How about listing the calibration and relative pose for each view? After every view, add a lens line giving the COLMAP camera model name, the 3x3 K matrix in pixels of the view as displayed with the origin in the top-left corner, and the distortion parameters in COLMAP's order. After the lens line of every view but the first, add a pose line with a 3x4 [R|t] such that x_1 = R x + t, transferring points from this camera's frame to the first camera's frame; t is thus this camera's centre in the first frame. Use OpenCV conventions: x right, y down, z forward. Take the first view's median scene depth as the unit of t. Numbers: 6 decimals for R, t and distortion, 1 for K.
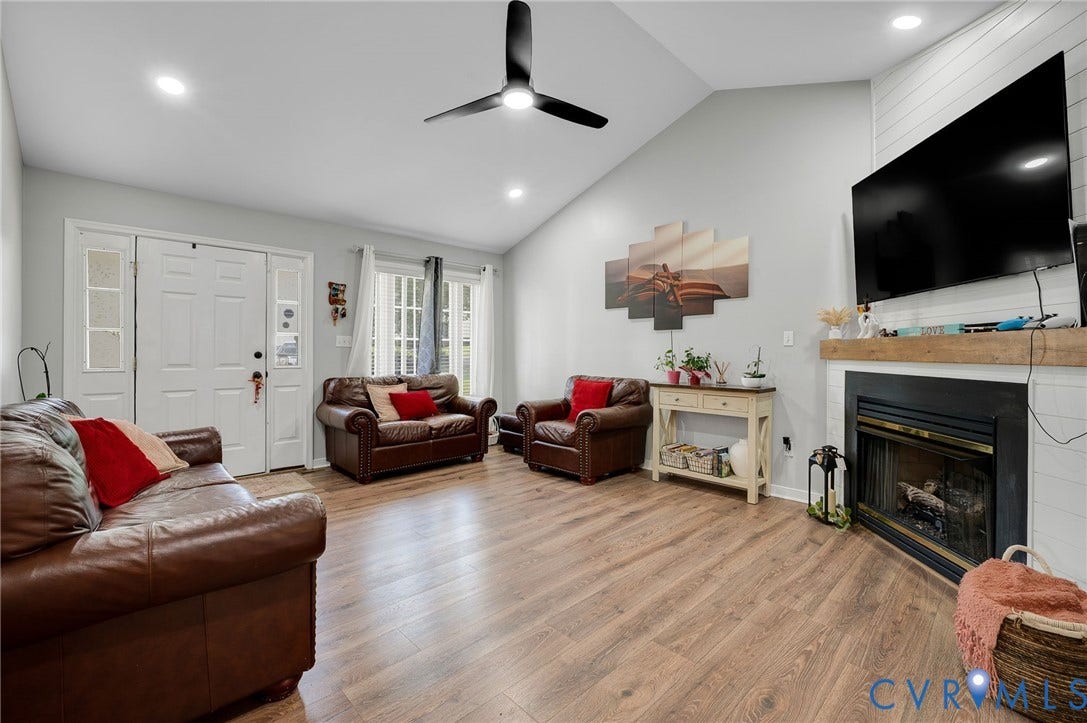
lens RADIAL K [[442.8, 0, 545.0], [0, 442.8, 355.9], [0, 0, 1]] dist [-0.001171, -0.000089]
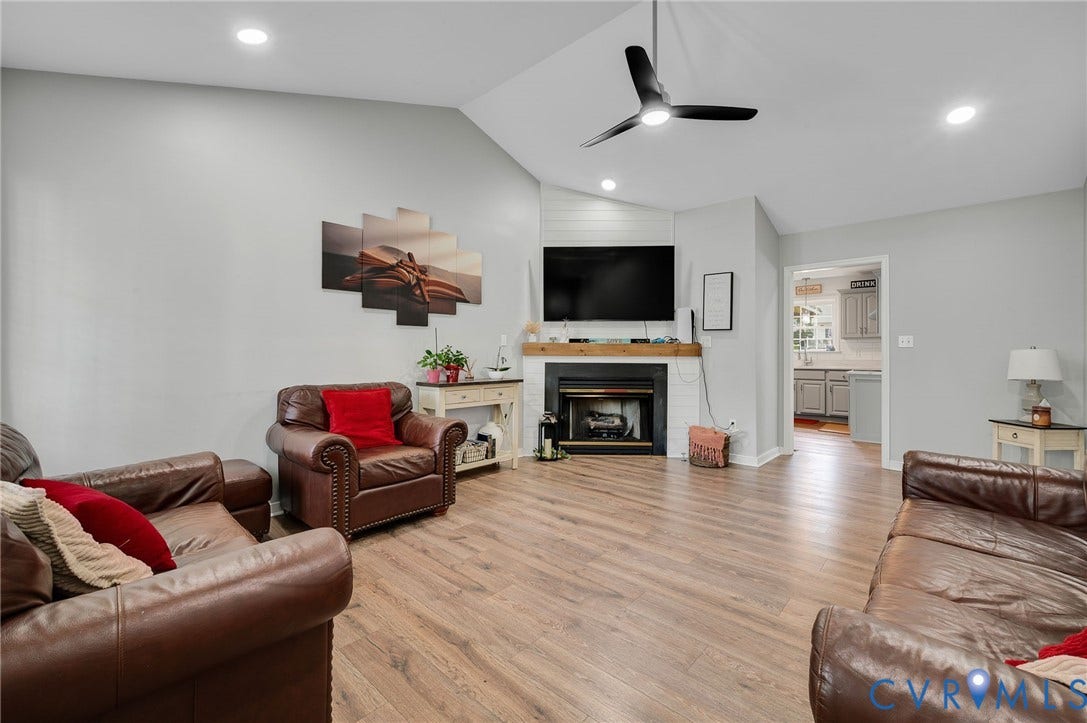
lens RADIAL K [[442.8, 0, 545.0], [0, 442.8, 355.9], [0, 0, 1]] dist [-0.001171, -0.000089]
pose [[-0.035142, -0.009006, 0.999342, -0.736943], [0.004441, 0.999948, 0.009168, -0.004584], [-0.999372, 0.004761, -0.035100, 0.863333]]
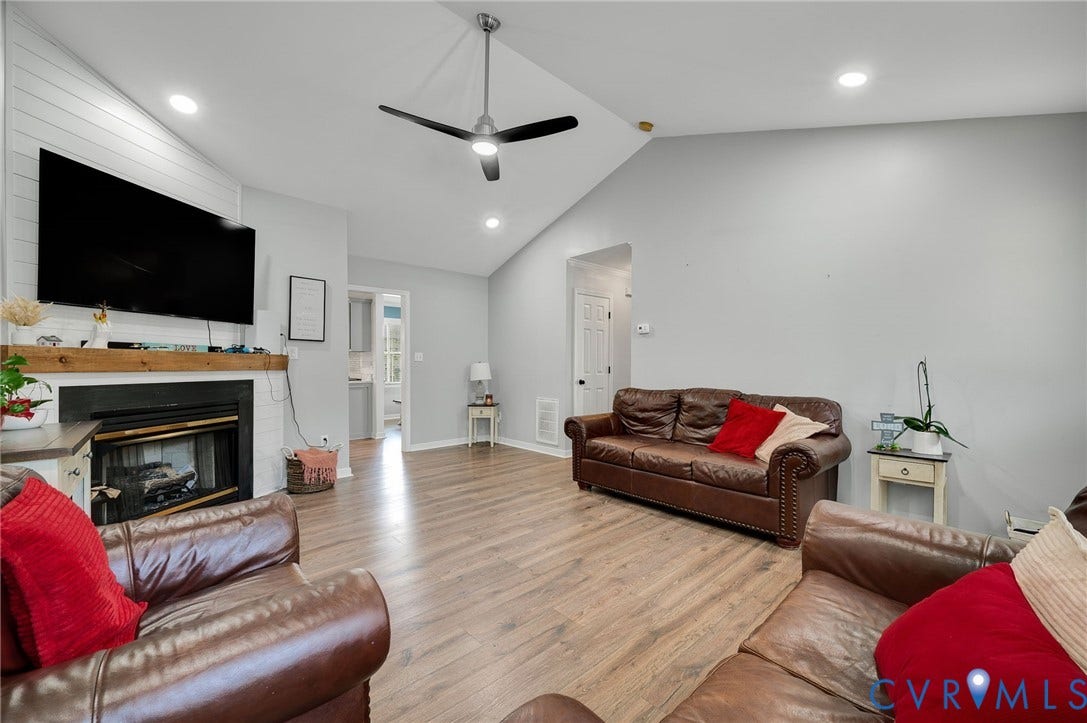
lens RADIAL K [[440.5, 0, 544.6], [0, 440.5, 376.2], [0, 0, 1]] dist [0.001025, 0.000100]
pose [[-0.998977, -0.001892, 0.045185, -0.179450], [-0.000436, 0.999481, 0.032214, -0.009400], [-0.045222, 0.032161, -0.998459, 1.423565]]
